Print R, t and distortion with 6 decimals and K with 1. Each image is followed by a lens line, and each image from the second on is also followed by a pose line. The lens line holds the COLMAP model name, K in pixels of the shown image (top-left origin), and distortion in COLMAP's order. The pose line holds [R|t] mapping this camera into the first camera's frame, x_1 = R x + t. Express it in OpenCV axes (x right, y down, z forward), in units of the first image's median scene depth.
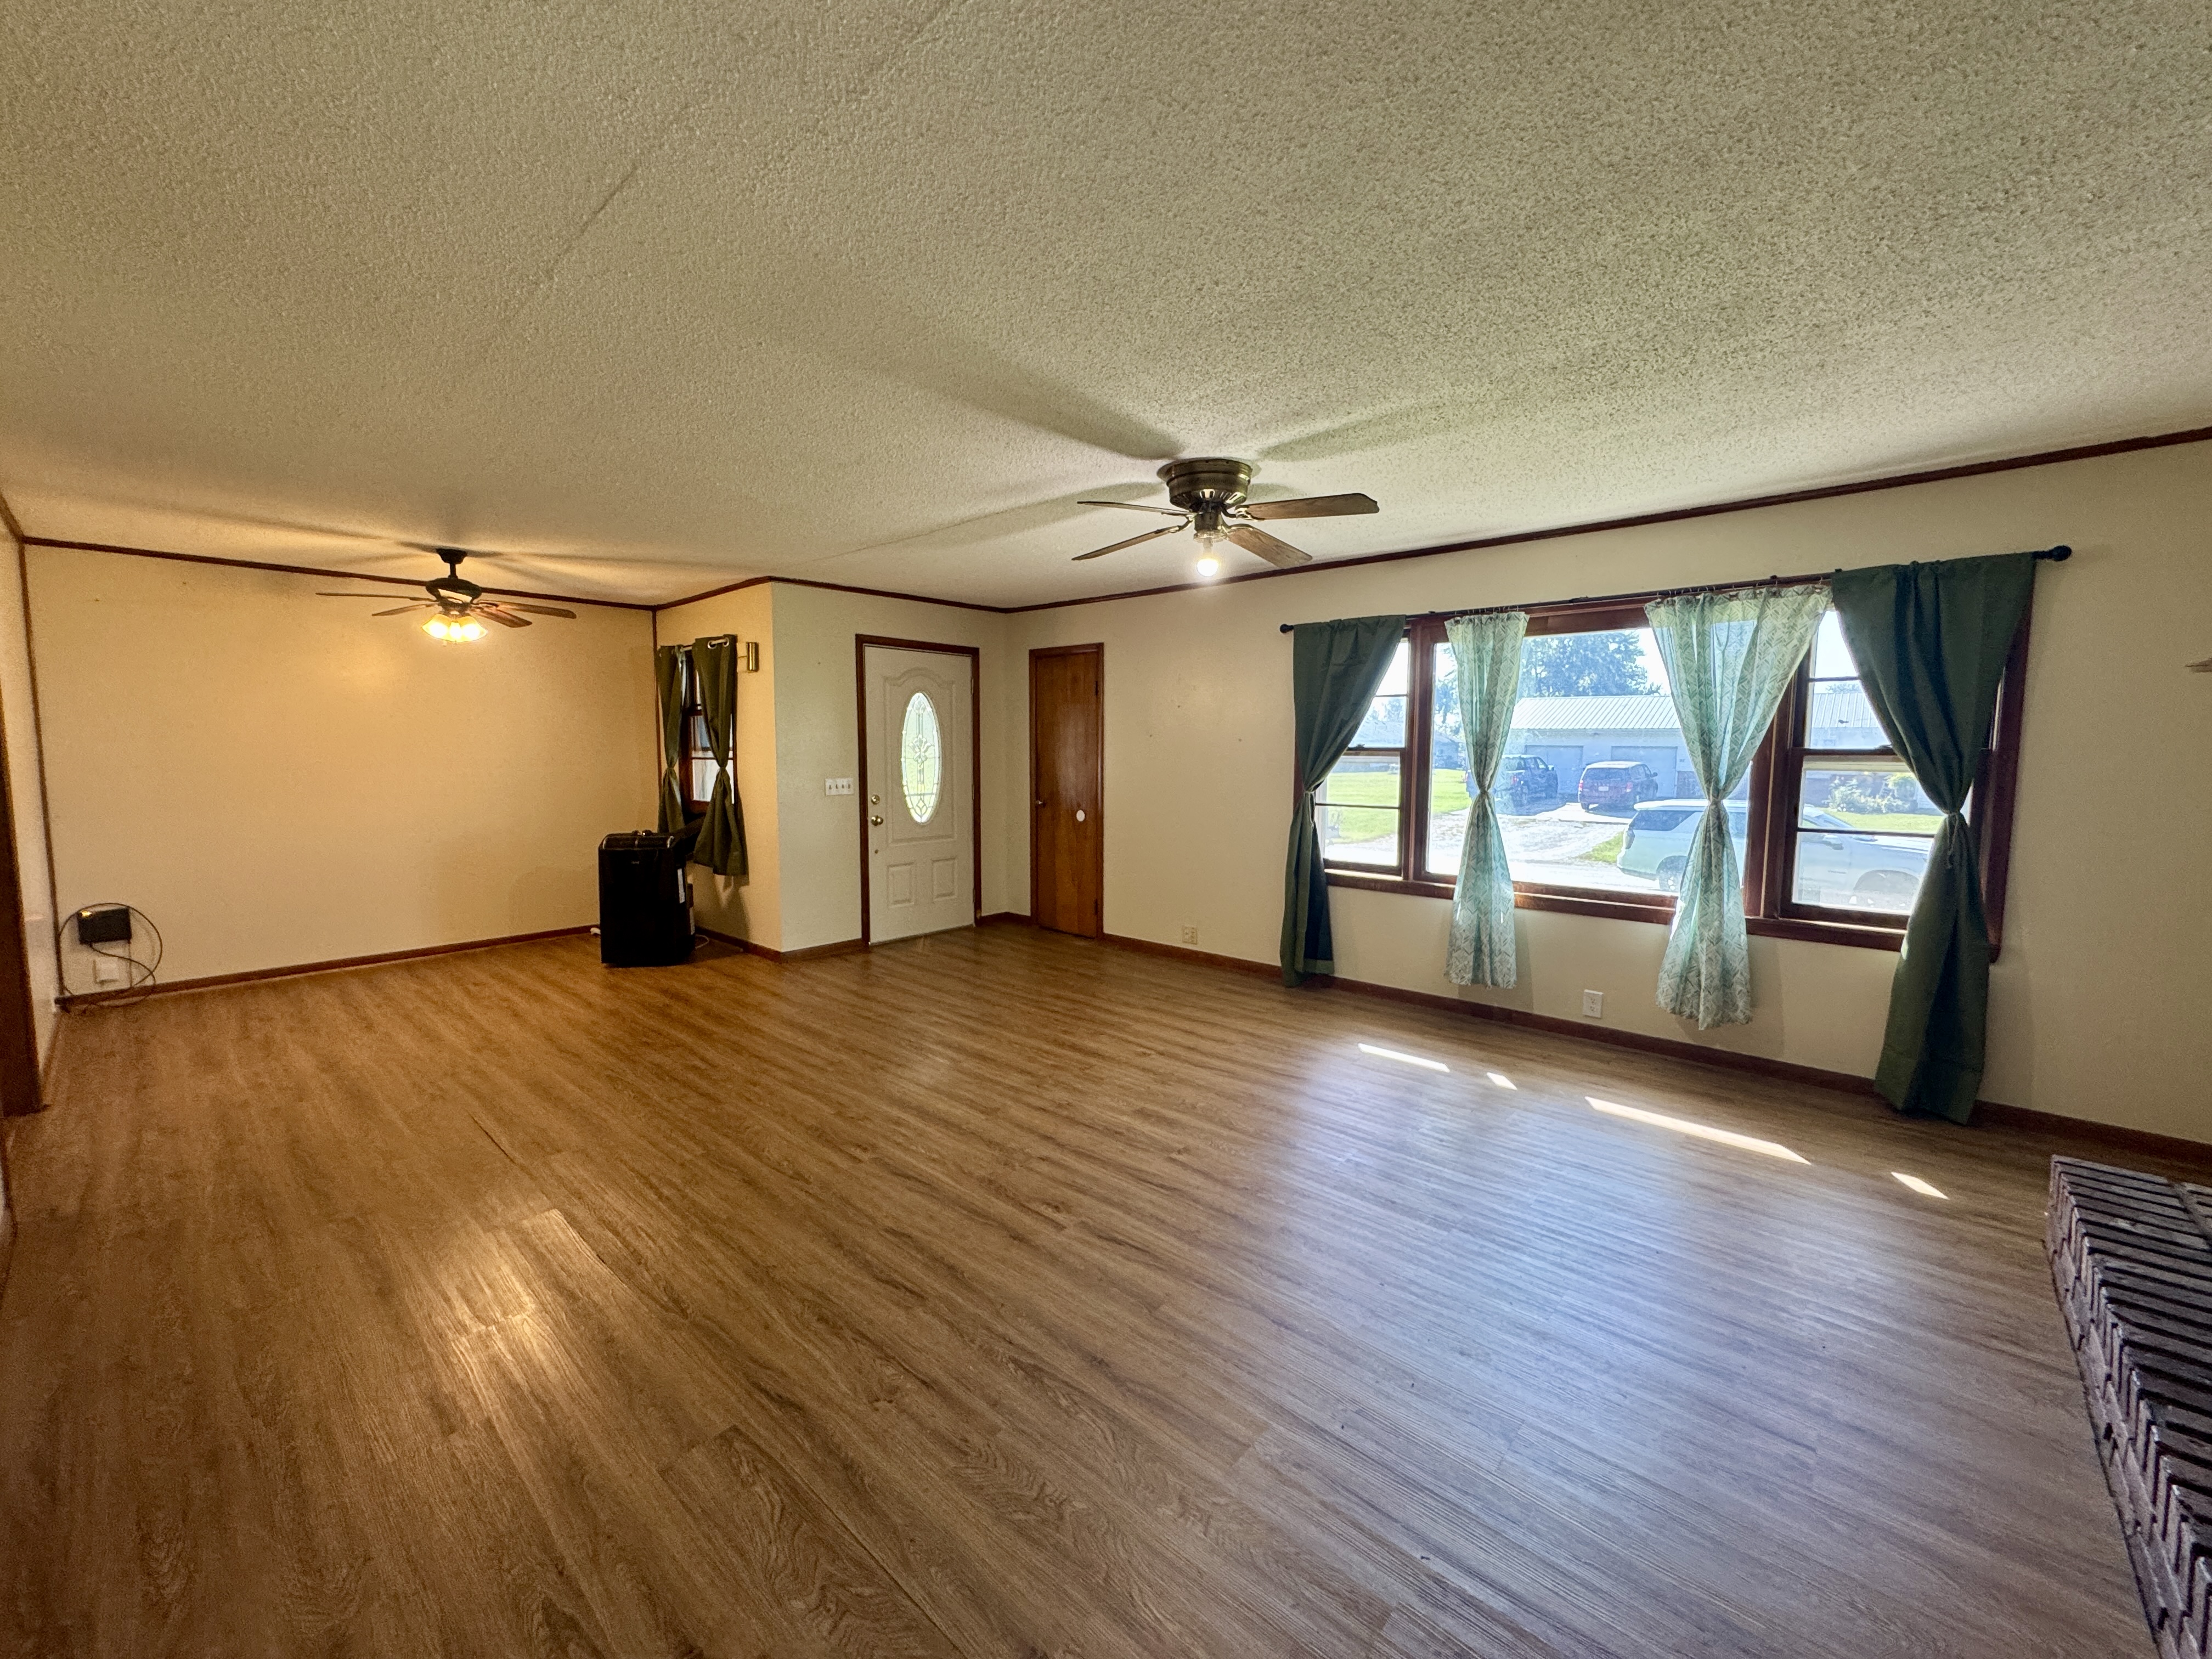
lens RADIAL K [[883.6, 0, 1106.6], [0, 883.6, 823.0], [0, 0, 1]] dist [-0.002616, 0.000347]
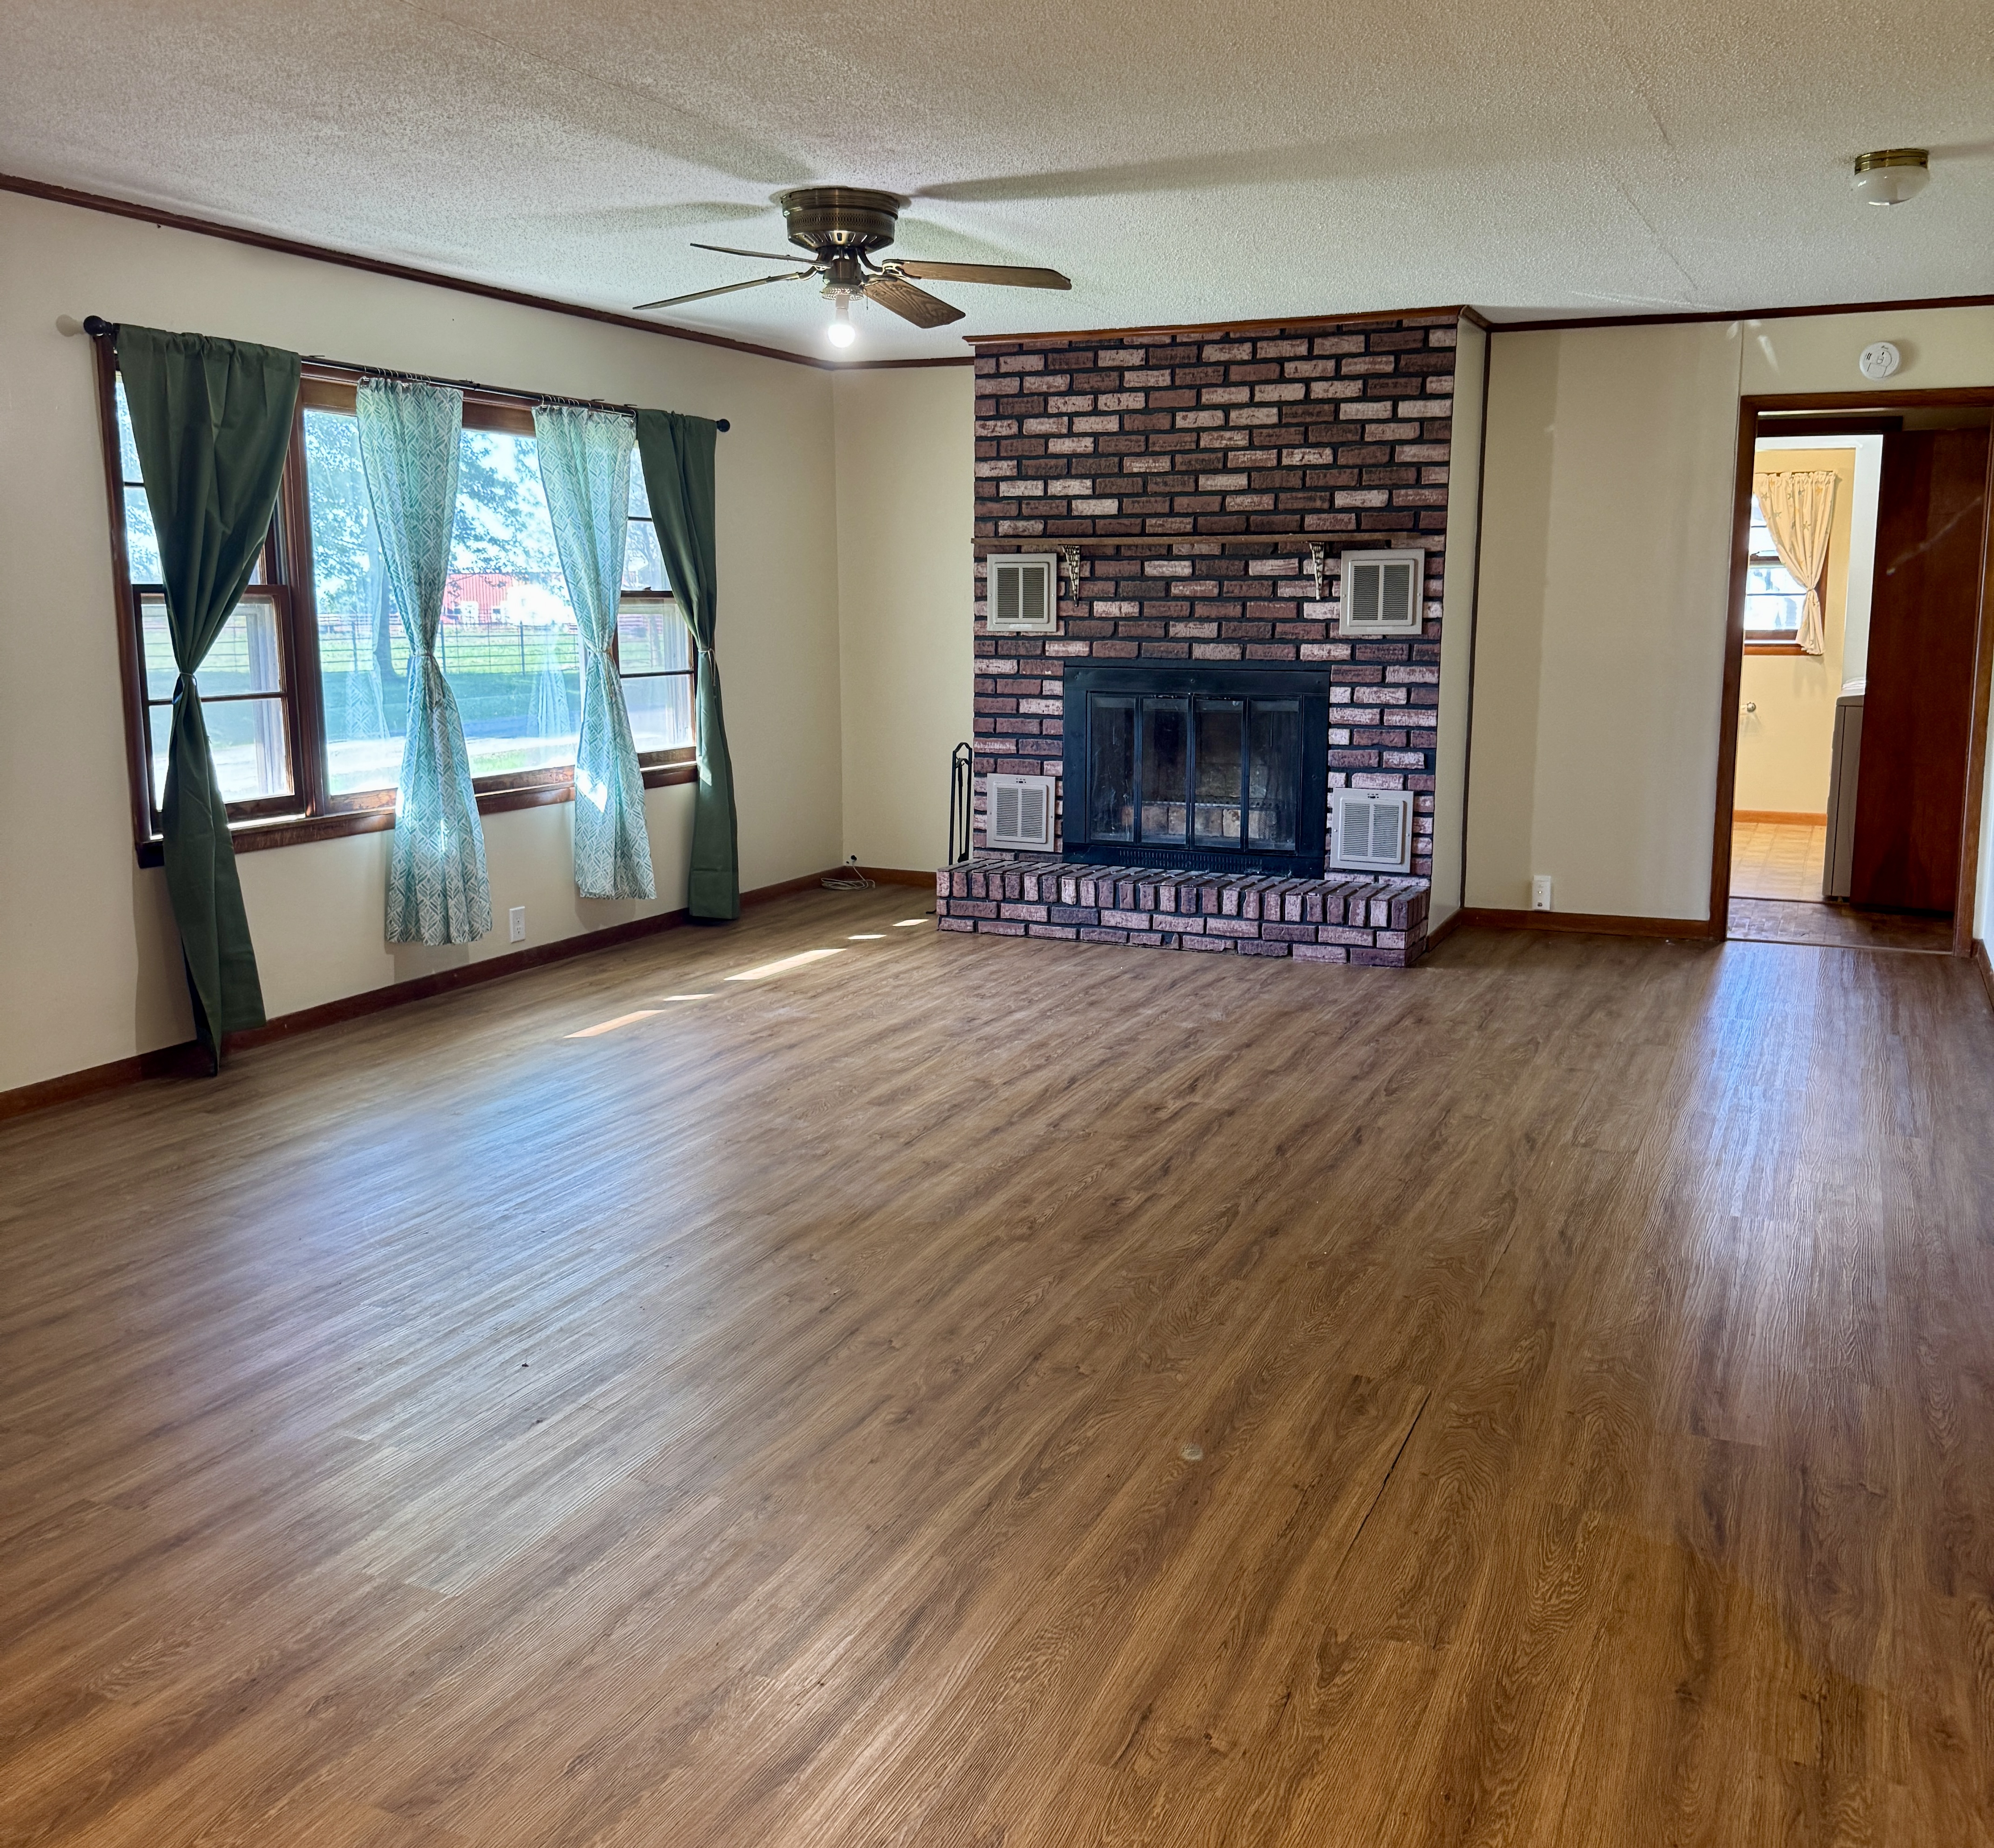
lens RADIAL K [[1858.6, 0, 1004.8], [0, 1858.6, 893.7], [0, 0, 1]] dist [0.208001, -0.402394]
pose [[-0.313575, -0.151387, 0.937418, -1.051654], [0.083036, 0.979056, 0.185888, -0.085755], [-0.945926, 0.136129, -0.294437, 1.006398]]
